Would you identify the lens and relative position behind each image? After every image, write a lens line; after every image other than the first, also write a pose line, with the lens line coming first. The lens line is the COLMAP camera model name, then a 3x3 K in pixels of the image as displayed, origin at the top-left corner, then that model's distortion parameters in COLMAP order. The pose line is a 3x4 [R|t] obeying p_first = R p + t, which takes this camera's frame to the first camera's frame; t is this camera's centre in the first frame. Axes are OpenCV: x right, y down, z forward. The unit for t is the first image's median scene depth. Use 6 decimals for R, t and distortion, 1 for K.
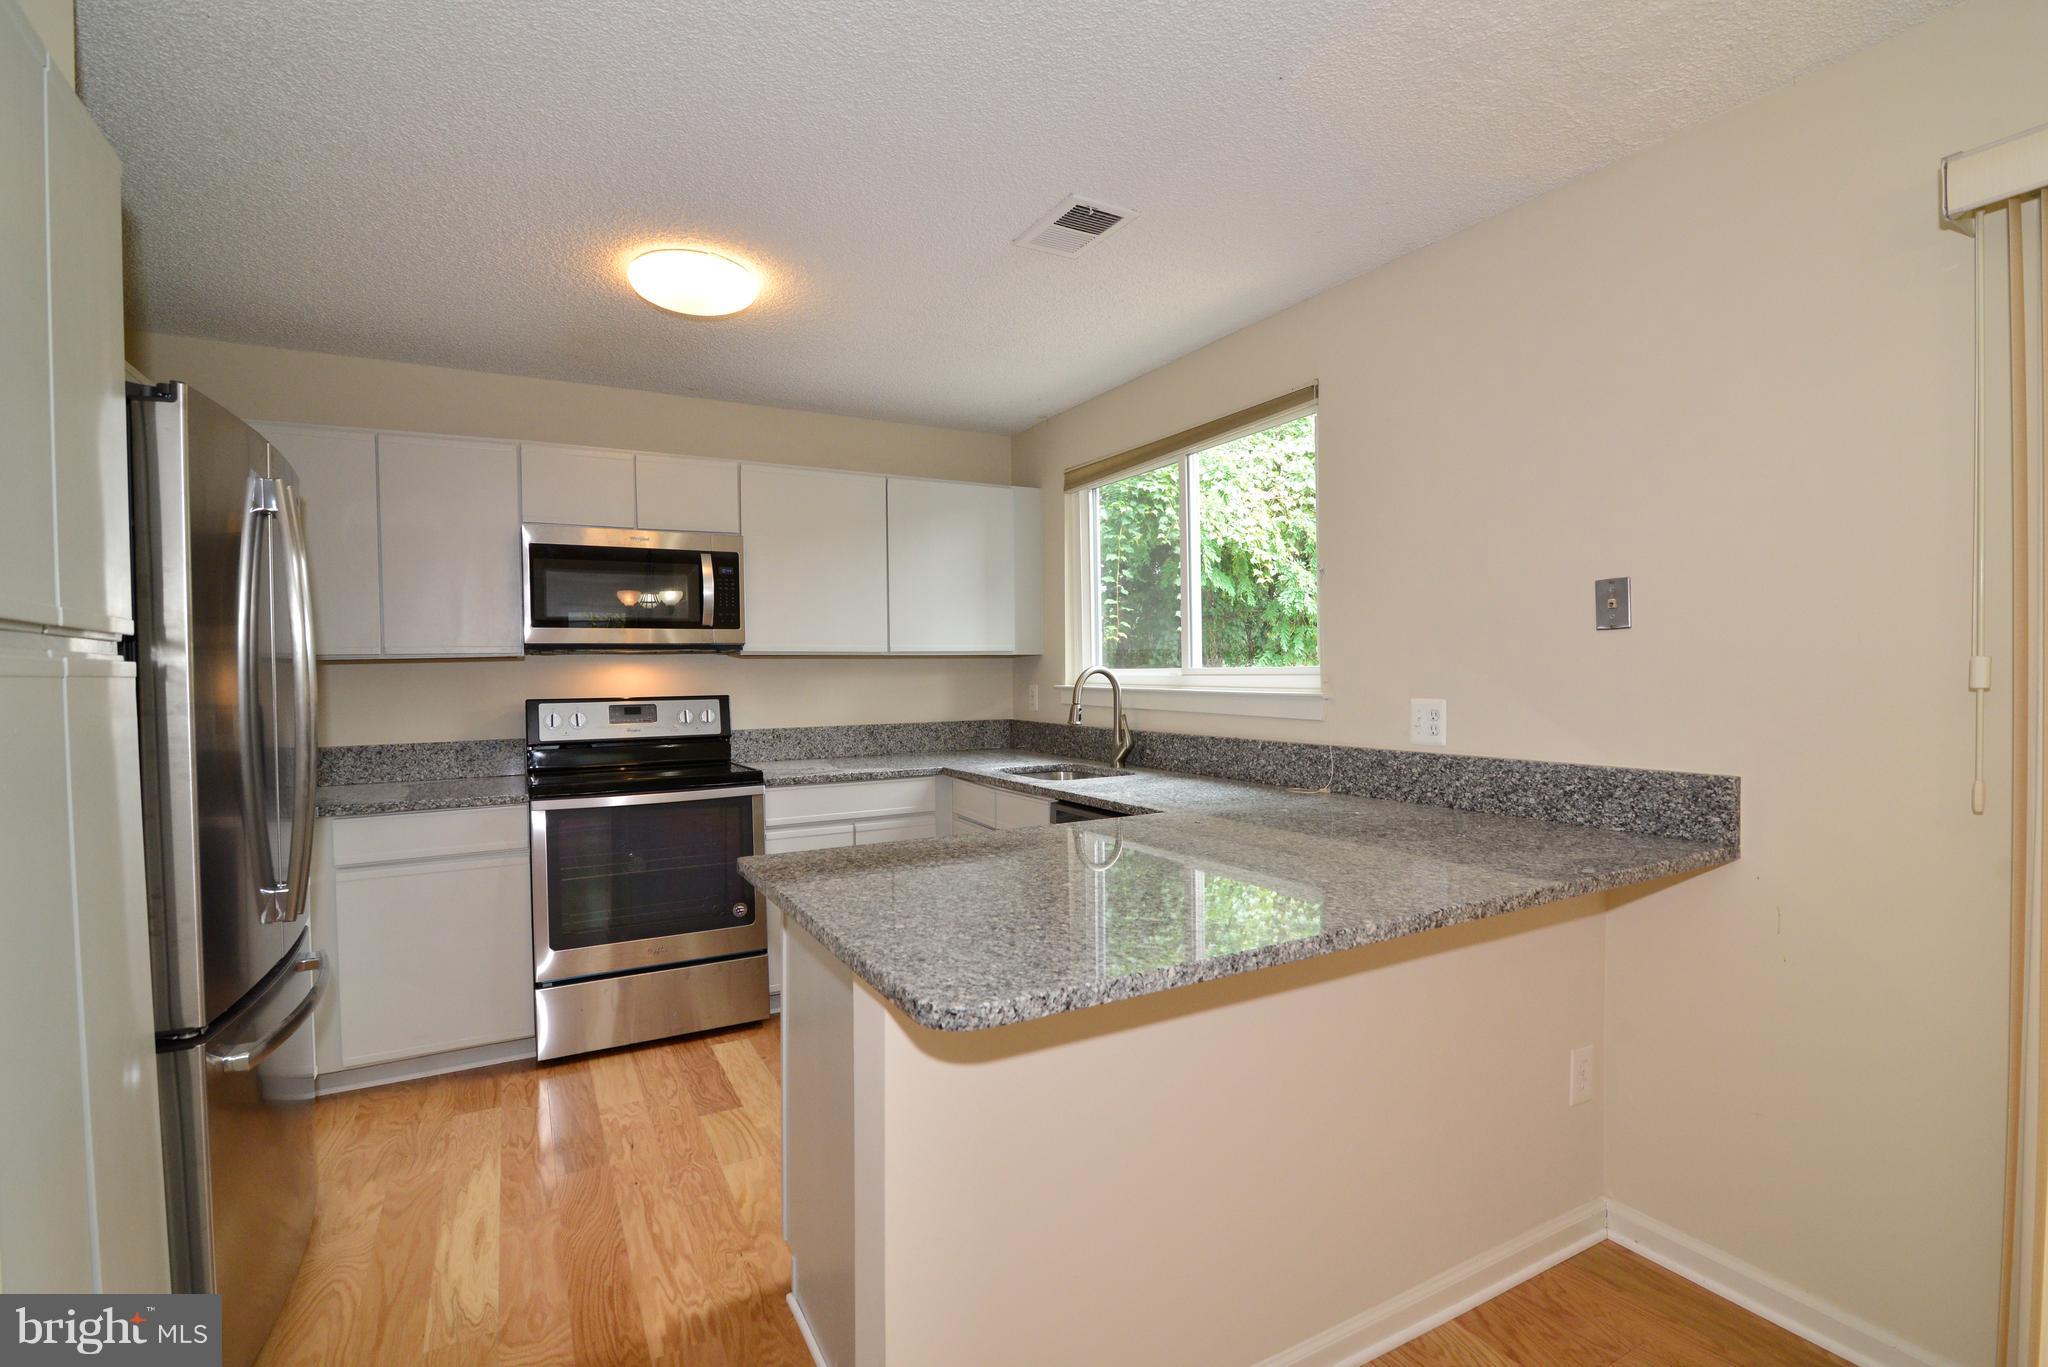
lens RADIAL K [[933.8, 0, 1023.3], [0, 933.8, 682.7], [0, 0, 1]] dist [-0.020933, 0.001656]
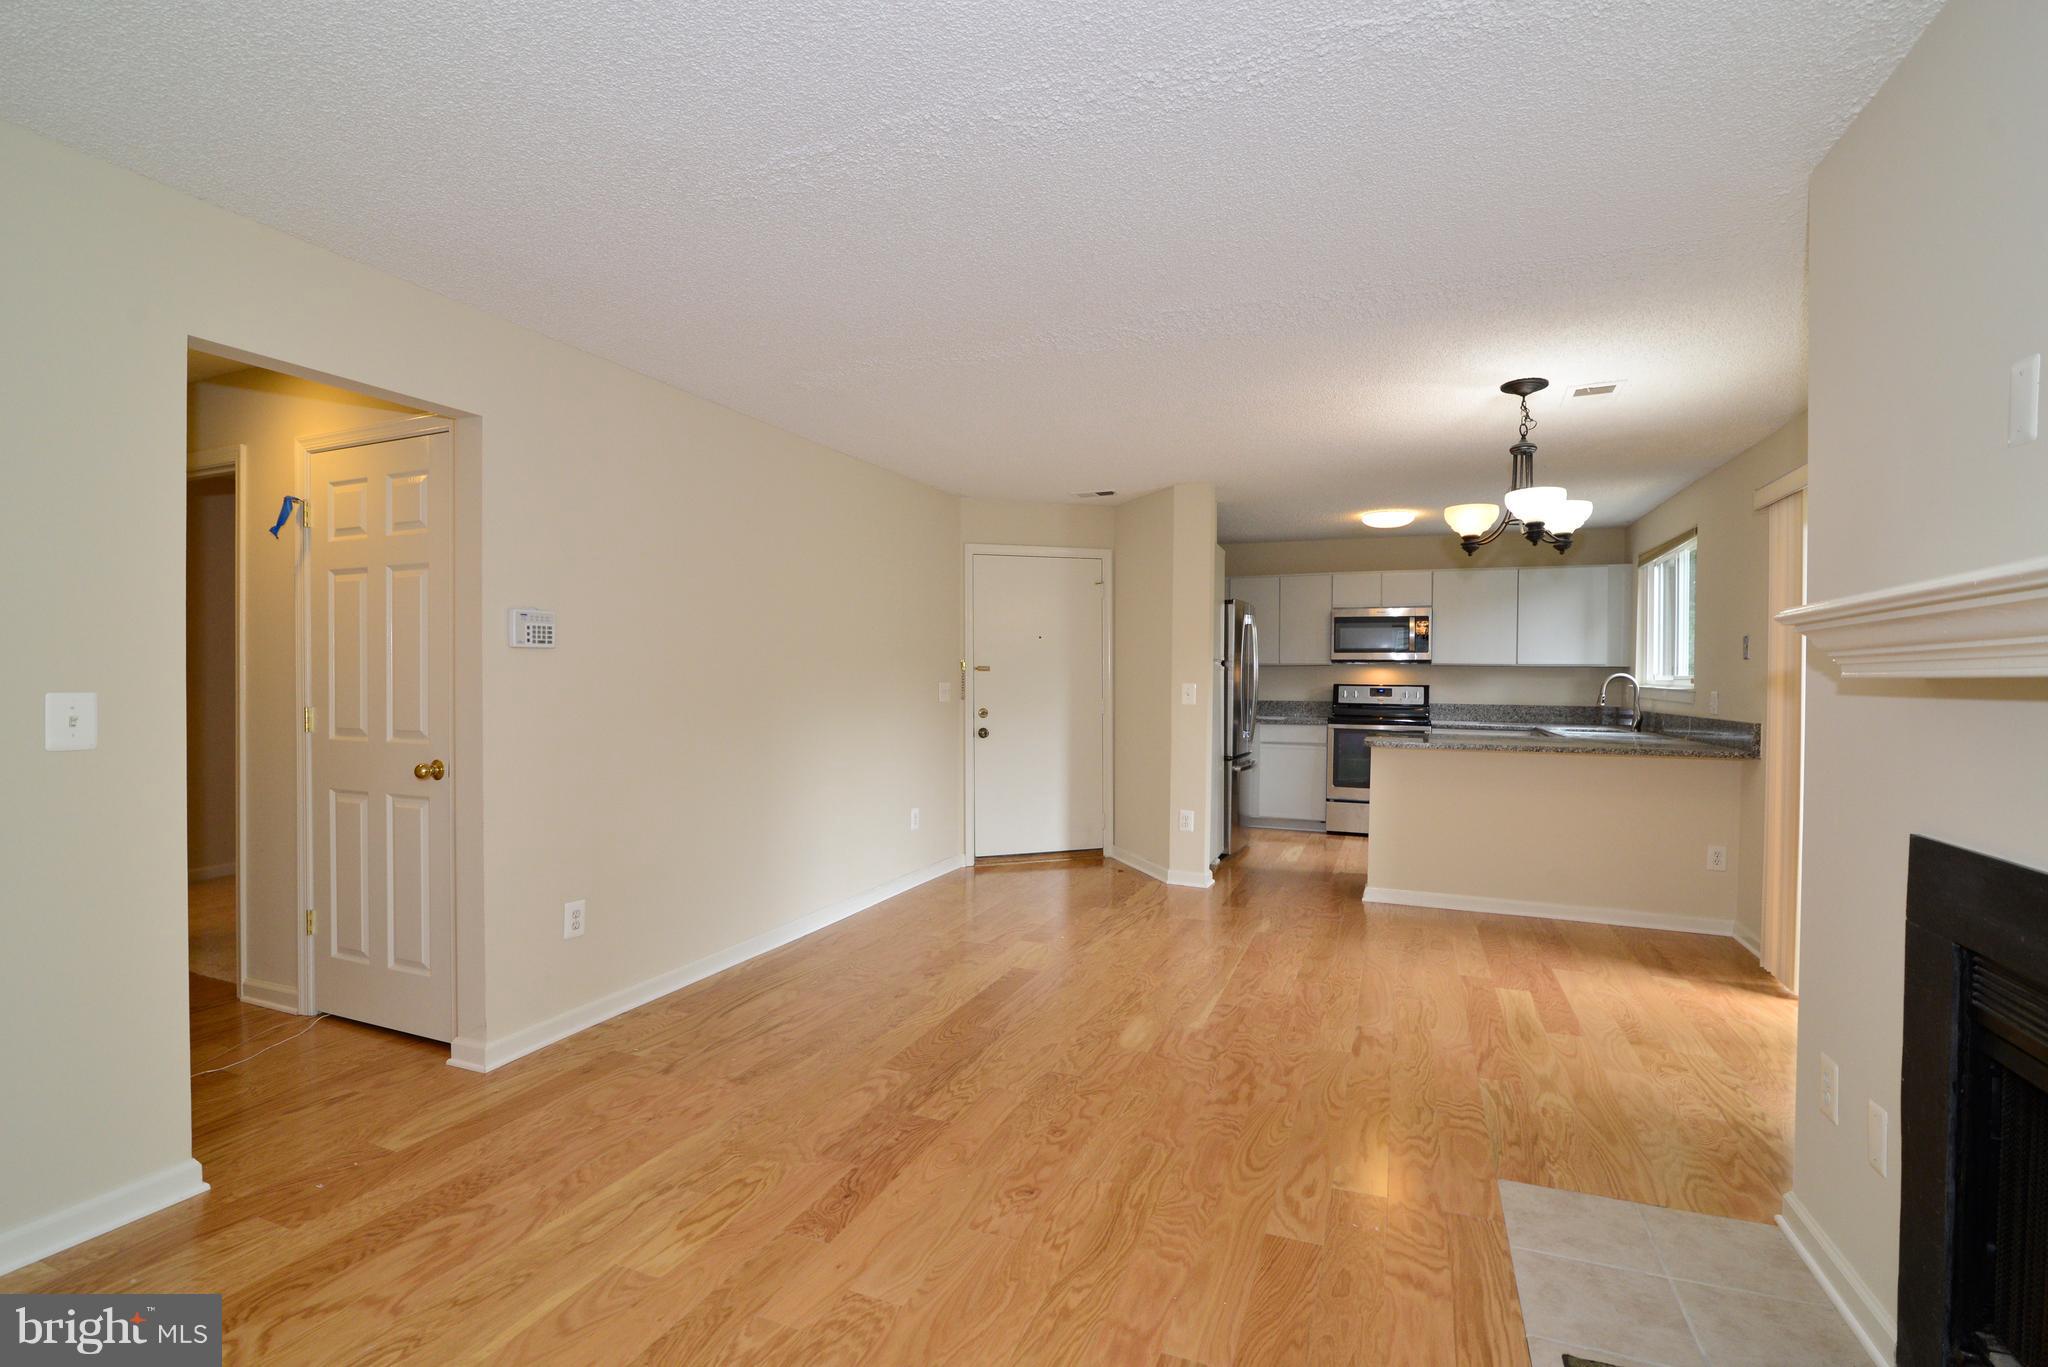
lens RADIAL K [[933.8, 0, 1017.2], [0, 933.8, 686.6], [0, 0, 1]] dist [-0.020933, 0.001656]
pose [[0.626672, 0.028358, -0.778767, 0.746990], [-0.029544, 0.999484, 0.012621, 0.018725], [0.778723, 0.015099, 0.627186, -1.019918]]
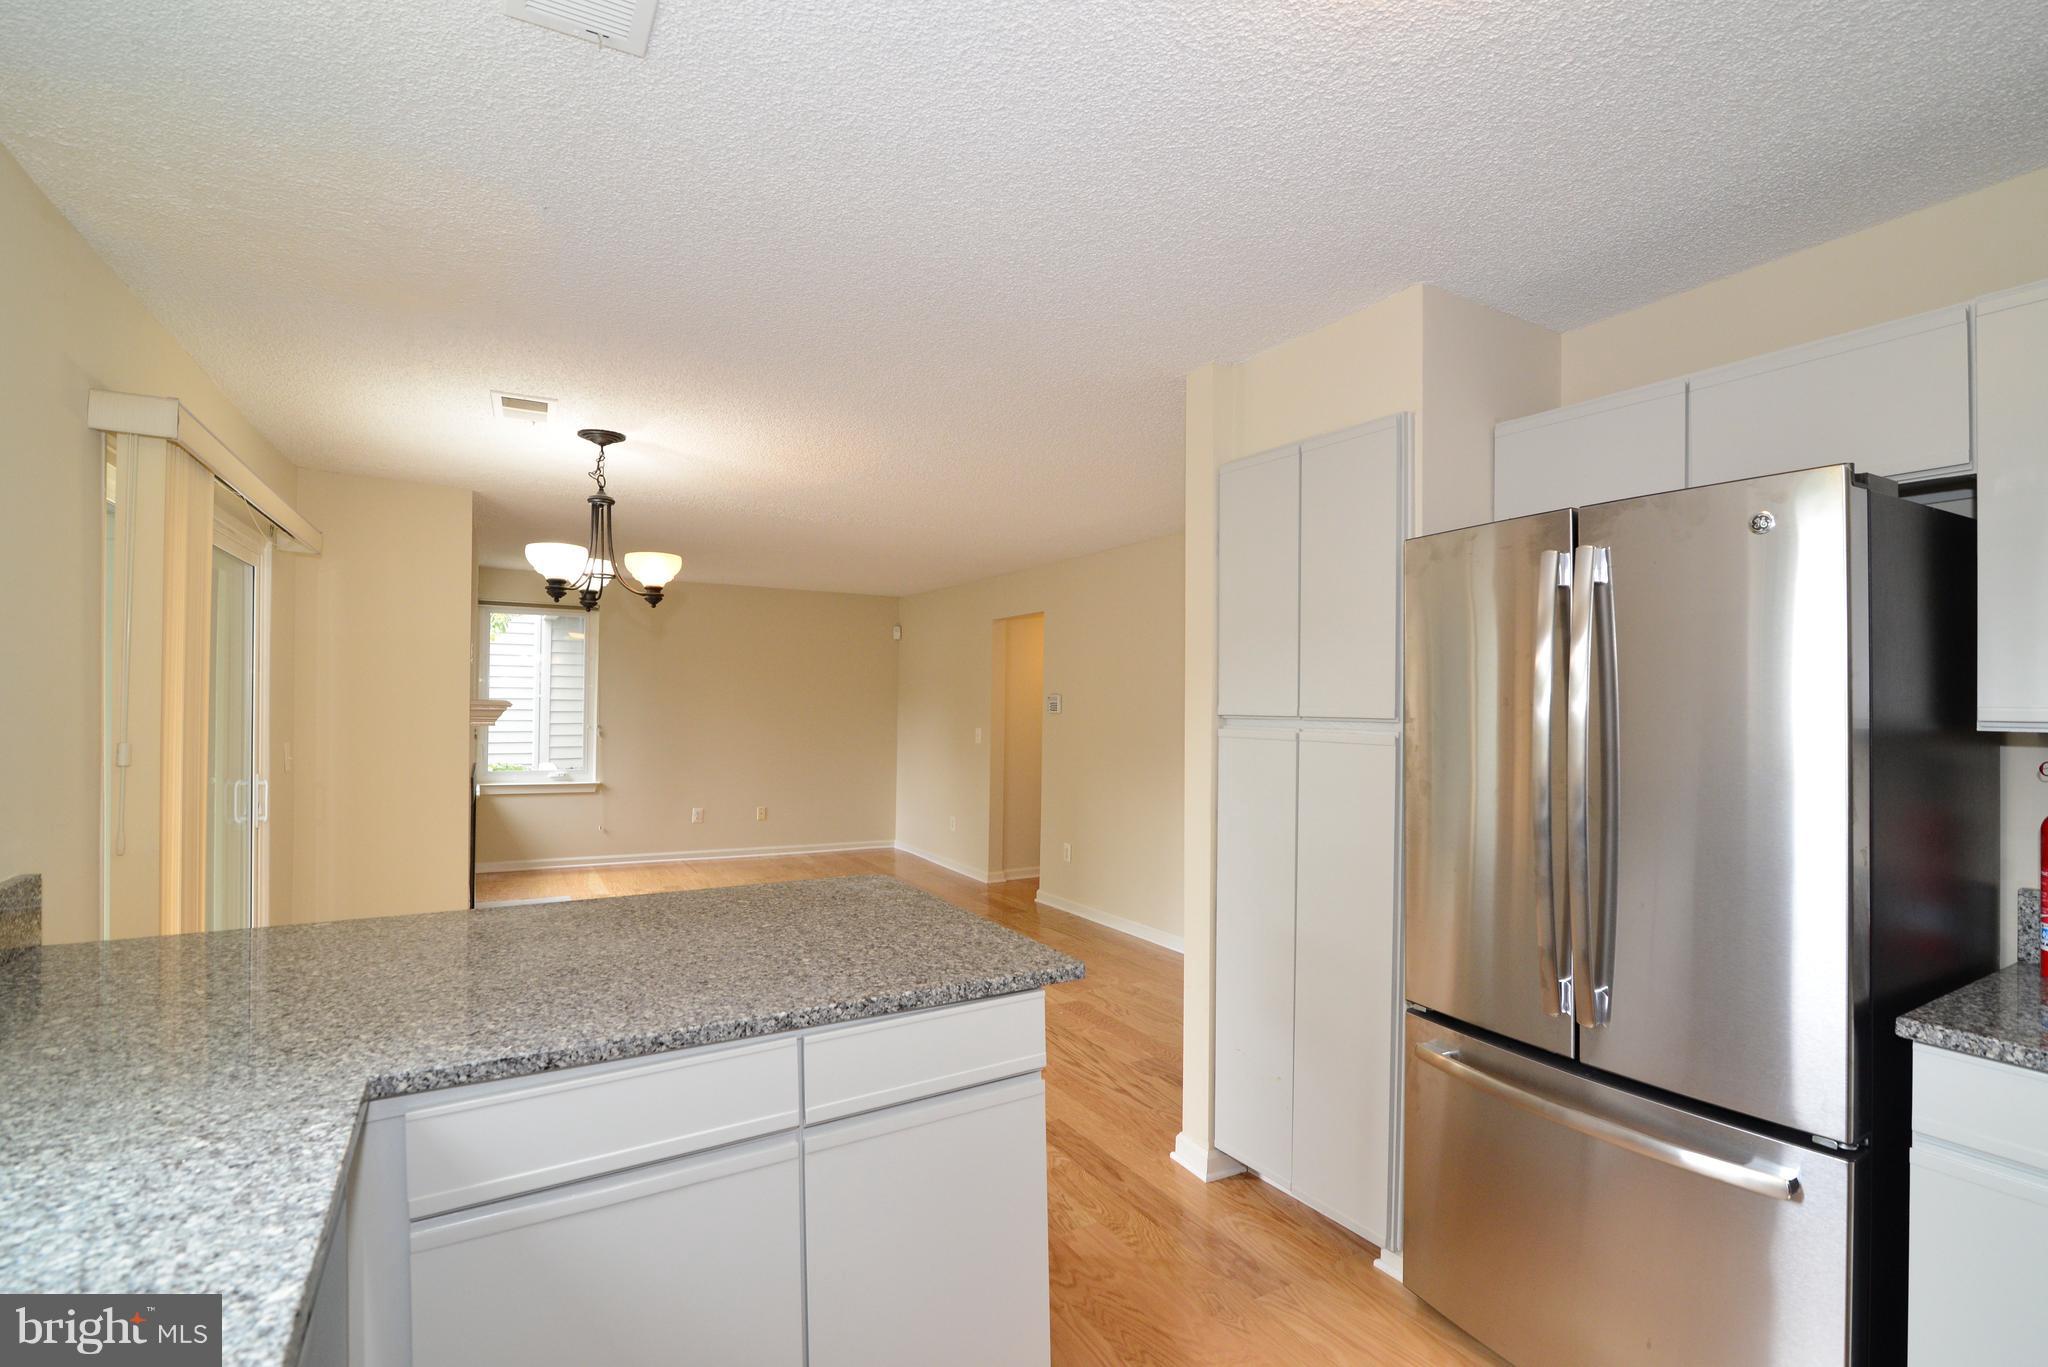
lens RADIAL K [[933.8, 0, 1023.6], [0, 933.8, 691.1], [0, 0, 1]] dist [-0.020933, 0.001656]
pose [[-0.999618, 0.006671, -0.026810, -0.122447], [0.006594, 0.999974, 0.002942, -0.043808], [0.026829, 0.002764, -0.999636, 1.042999]]
